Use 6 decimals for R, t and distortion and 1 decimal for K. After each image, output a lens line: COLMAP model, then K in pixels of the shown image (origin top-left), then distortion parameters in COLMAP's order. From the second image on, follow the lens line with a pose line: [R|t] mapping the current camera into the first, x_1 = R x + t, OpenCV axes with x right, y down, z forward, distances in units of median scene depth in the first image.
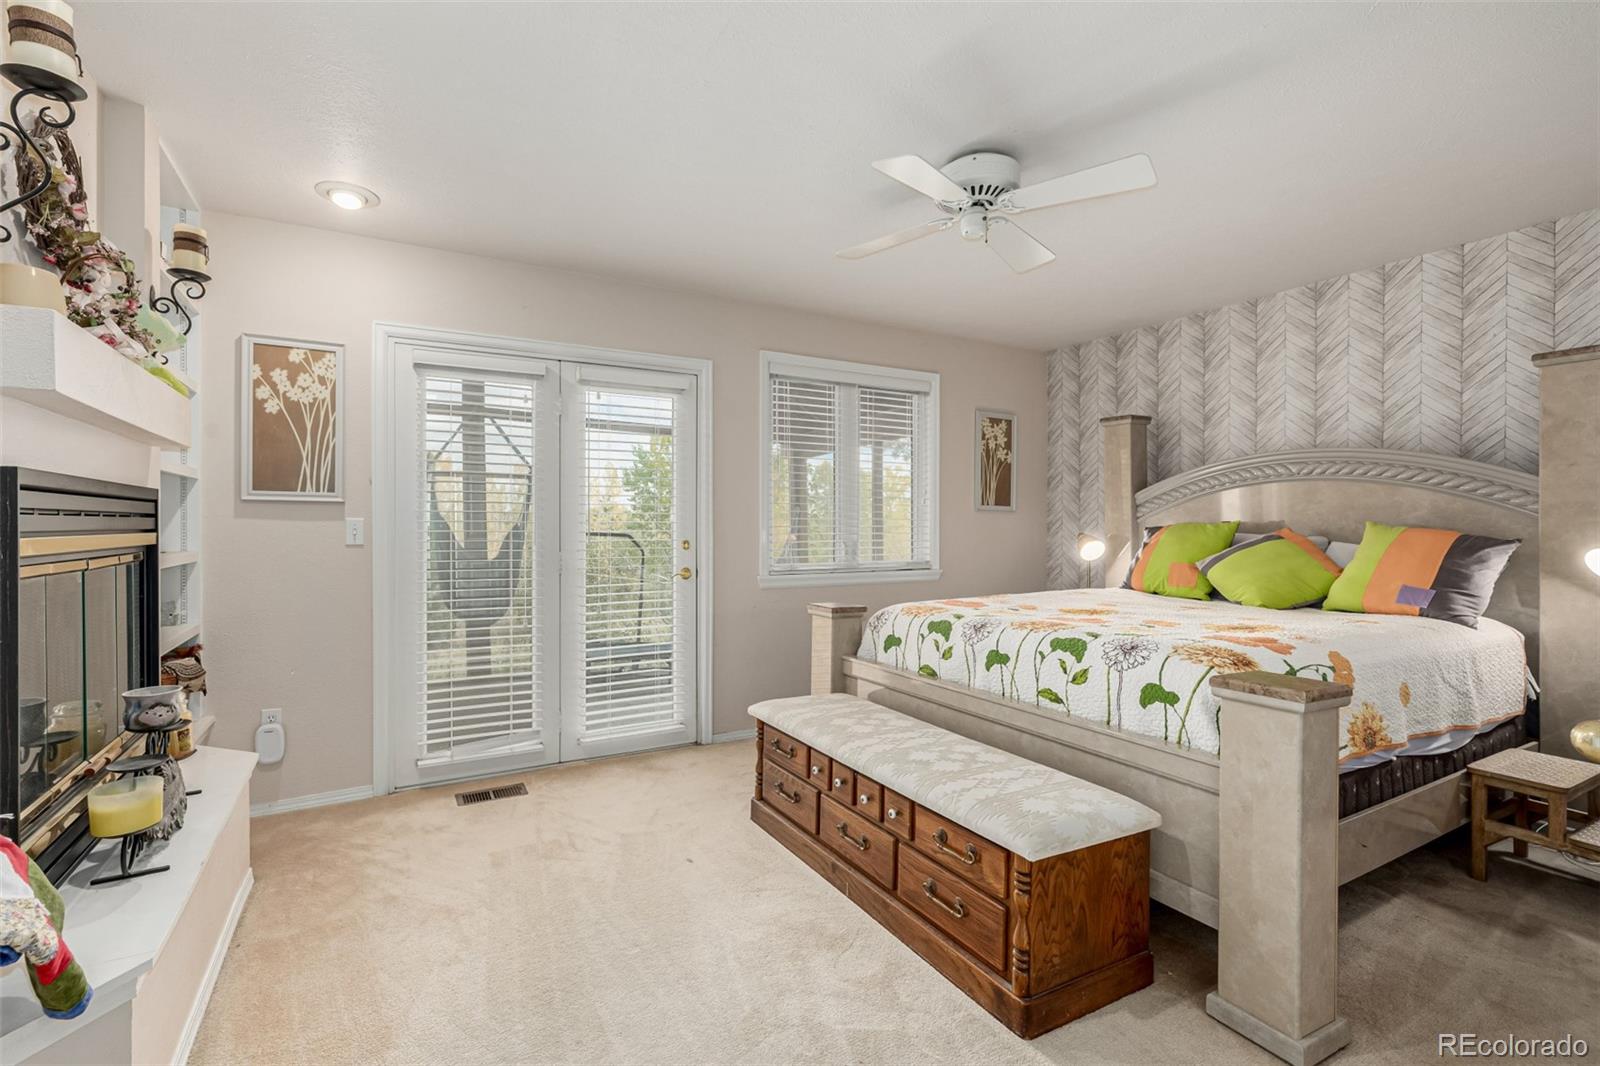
lens RADIAL K [[679.0, 0, 797.6], [0, 679.0, 529.2], [0, 0, 1]] dist [0.000055, -0.000069]
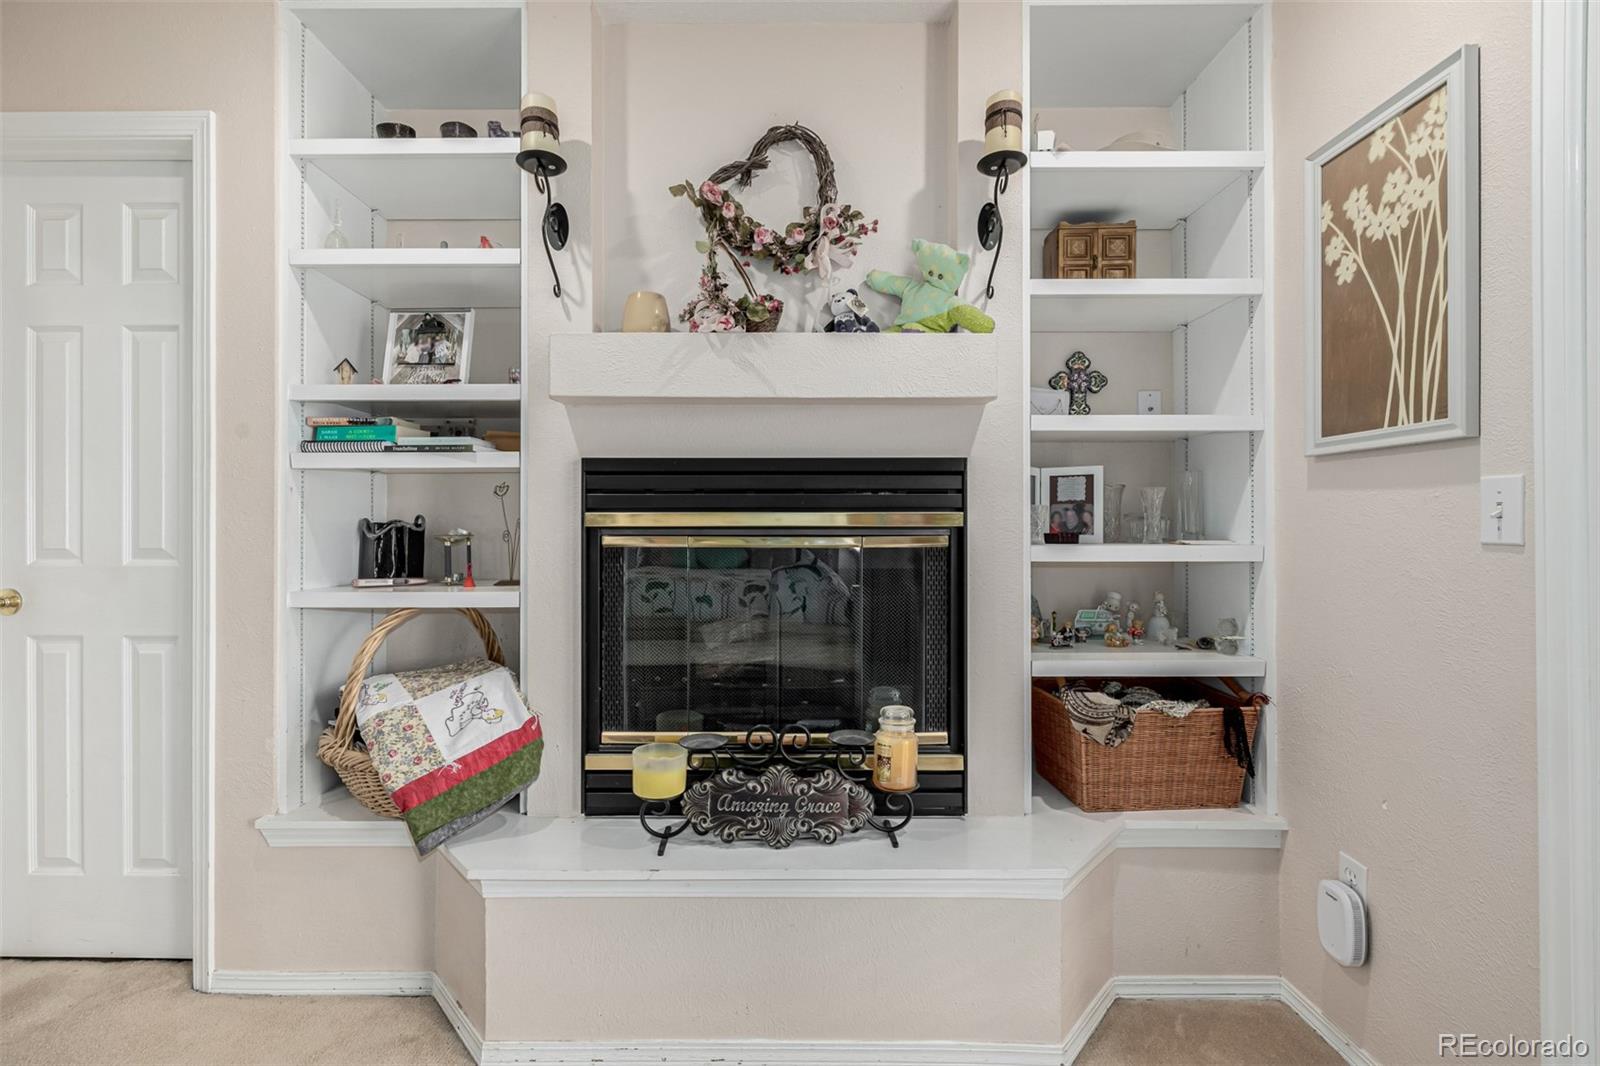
lens RADIAL K [[679.0, 0, 799.7], [0, 679.0, 528.4], [0, 0, 1]] dist [0.000055, -0.000069]
pose [[-0.534951, -0.001521, -0.844882, -0.116541], [-0.007970, 0.999963, 0.003246, 0.016927], [0.844846, 0.008470, -0.534943, 0.913374]]
